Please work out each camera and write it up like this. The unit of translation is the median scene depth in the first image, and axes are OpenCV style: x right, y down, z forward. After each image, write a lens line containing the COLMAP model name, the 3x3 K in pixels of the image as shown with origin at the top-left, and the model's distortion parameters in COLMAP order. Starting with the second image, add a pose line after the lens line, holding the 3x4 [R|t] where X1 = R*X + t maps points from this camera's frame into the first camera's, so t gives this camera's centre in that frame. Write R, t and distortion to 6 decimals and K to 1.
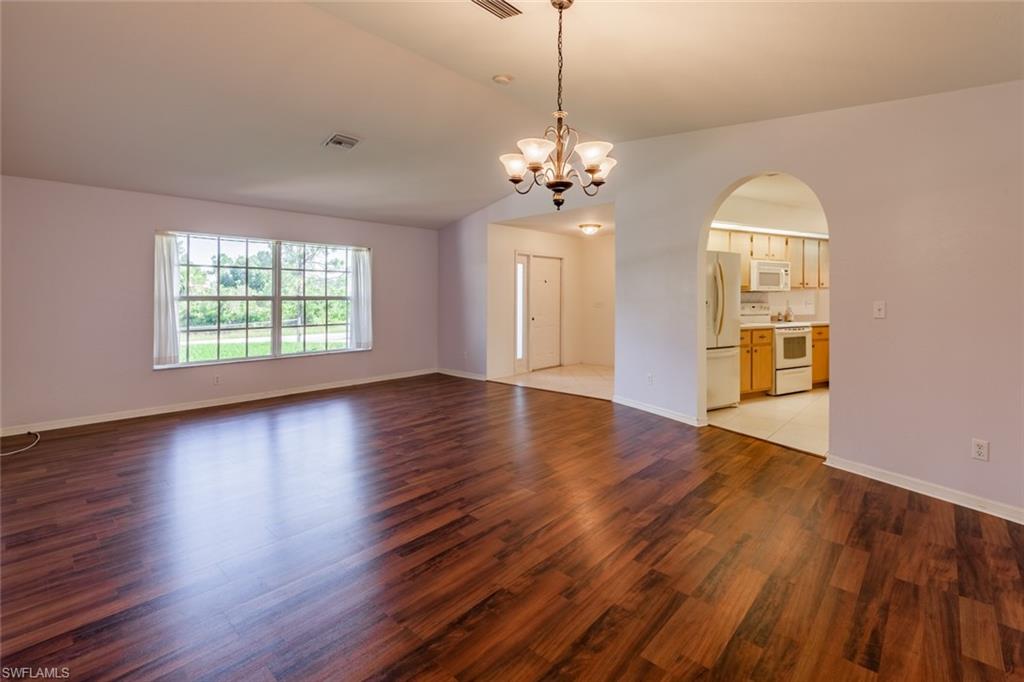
lens RADIAL K [[457.0, 0, 506.7], [0, 457.0, 293.5], [0, 0, 1]] dist [0.002748, -0.000800]
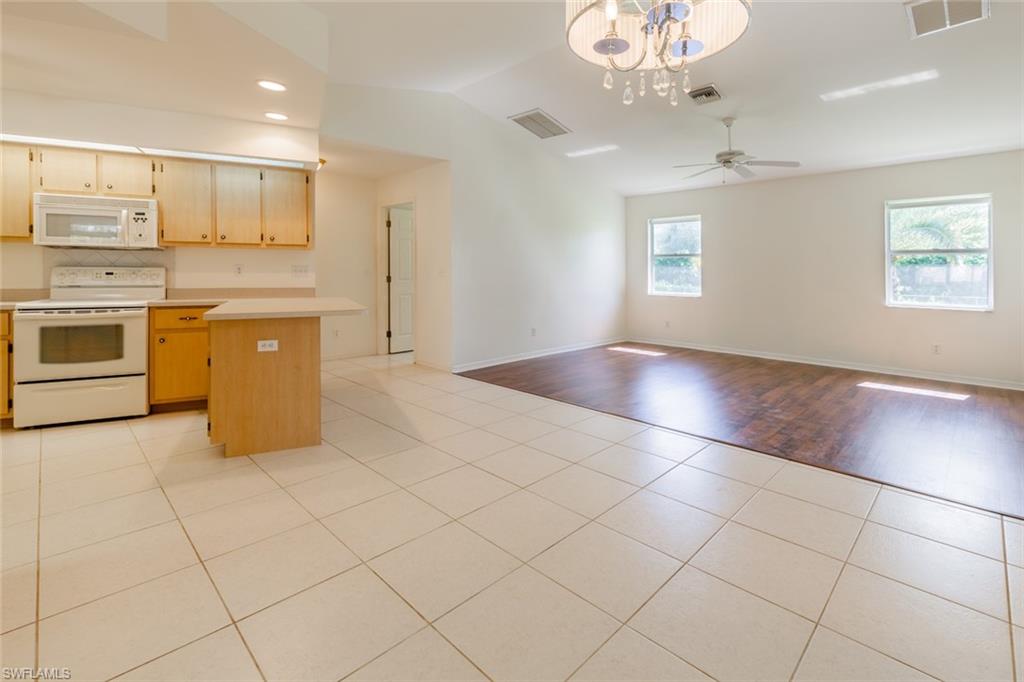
lens RADIAL K [[457.0, 0, 503.5], [0, 457.0, 263.8], [0, 0, 1]] dist [0.002748, -0.000800]
pose [[0.998416, 0.006074, -0.055934, 1.172685], [-0.006400, 0.999964, -0.005653, 0.017603], [0.055898, 0.006002, 0.998418, 0.449877]]
